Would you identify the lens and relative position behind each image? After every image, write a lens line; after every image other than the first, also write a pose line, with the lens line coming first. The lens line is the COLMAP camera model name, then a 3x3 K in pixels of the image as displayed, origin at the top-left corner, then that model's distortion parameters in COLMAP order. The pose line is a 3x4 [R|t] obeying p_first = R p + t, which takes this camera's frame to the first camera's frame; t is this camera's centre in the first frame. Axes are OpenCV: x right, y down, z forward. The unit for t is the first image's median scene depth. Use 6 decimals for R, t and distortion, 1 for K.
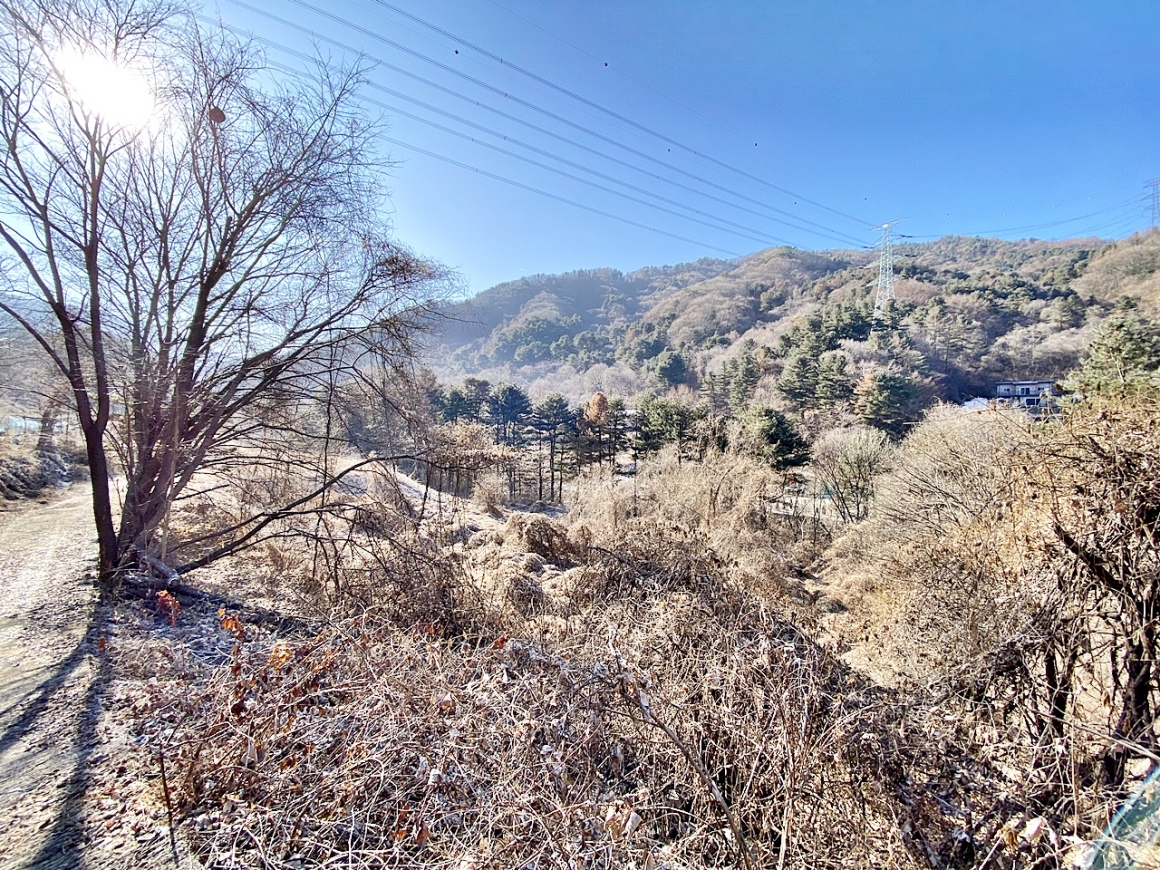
lens RADIAL K [[459.9, 0, 572.8], [0, 459.9, 440.0], [0, 0, 1]] dist [-0.004437, -0.012105]
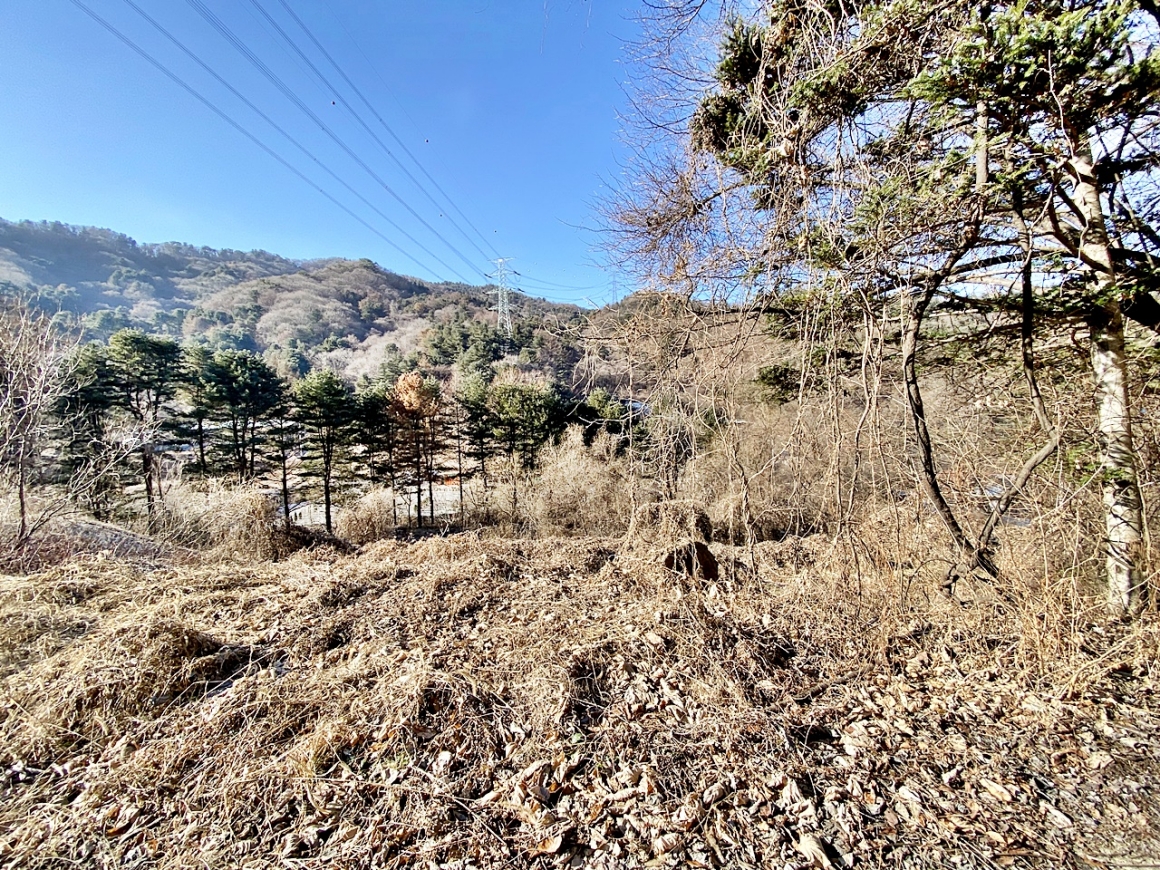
lens RADIAL K [[459.9, 0, 578.2], [0, 459.9, 436.5], [0, 0, 1]] dist [-0.004437, -0.012105]
pose [[0.621425, -0.035154, 0.782684, -0.118845], [0.069572, 0.997522, -0.010434, 0.007861], [-0.780378, 0.060937, 0.622331, 0.113035]]
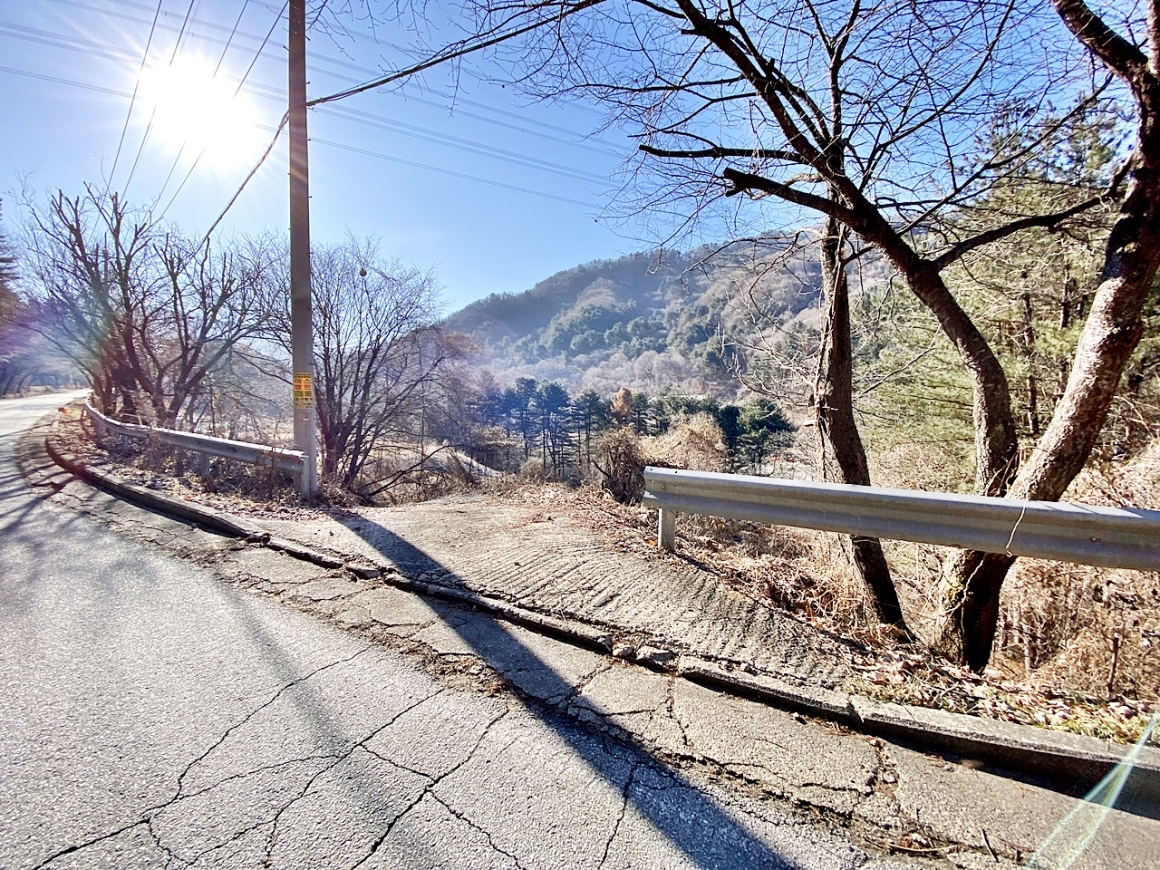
lens RADIAL K [[459.9, 0, 581.5], [0, 459.9, 441.3], [0, 0, 1]] dist [-0.004437, -0.012105]
pose [[0.992922, -0.016601, -0.117599, 0.024170], [0.021084, 0.999094, 0.036980, -0.002901], [0.116879, -0.039197, 0.992372, -0.059996]]
